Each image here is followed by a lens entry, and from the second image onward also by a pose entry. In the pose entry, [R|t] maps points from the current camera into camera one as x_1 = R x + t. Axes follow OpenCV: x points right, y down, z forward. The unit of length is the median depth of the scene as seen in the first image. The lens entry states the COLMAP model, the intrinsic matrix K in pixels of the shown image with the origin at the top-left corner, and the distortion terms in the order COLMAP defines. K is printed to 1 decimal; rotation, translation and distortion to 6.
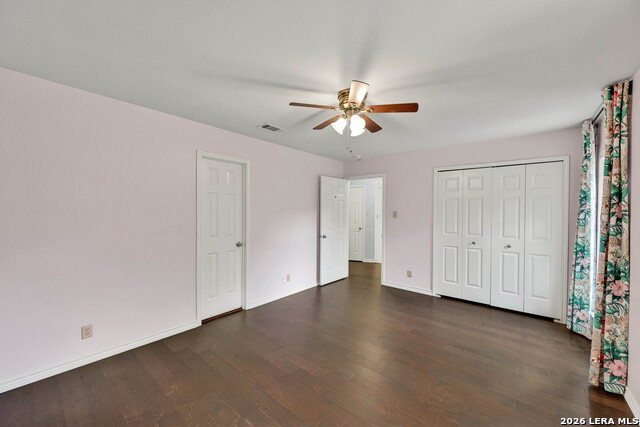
lens RADIAL K [[248.6, 0, 320.3], [0, 248.6, 213.1], [0, 0, 1]] dist [-0.000182, 0.000015]
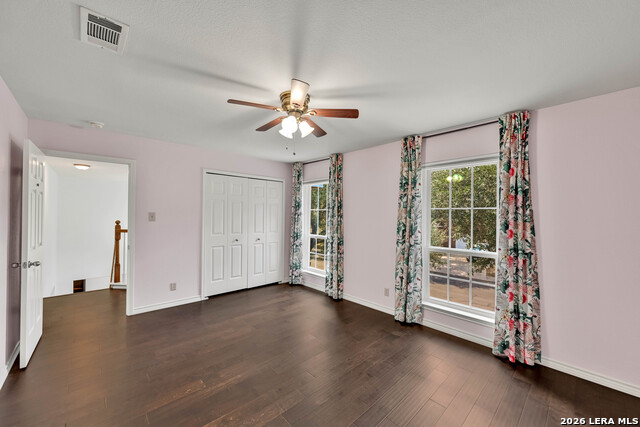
lens RADIAL K [[248.6, 0, 320.9], [0, 248.6, 213.6], [0, 0, 1]] dist [-0.000182, 0.000015]
pose [[0.133863, -0.001035, 0.990999, -0.500147], [0.001863, 0.999998, 0.000793, -0.005919], [-0.990998, 0.001740, 0.133865, 0.460158]]
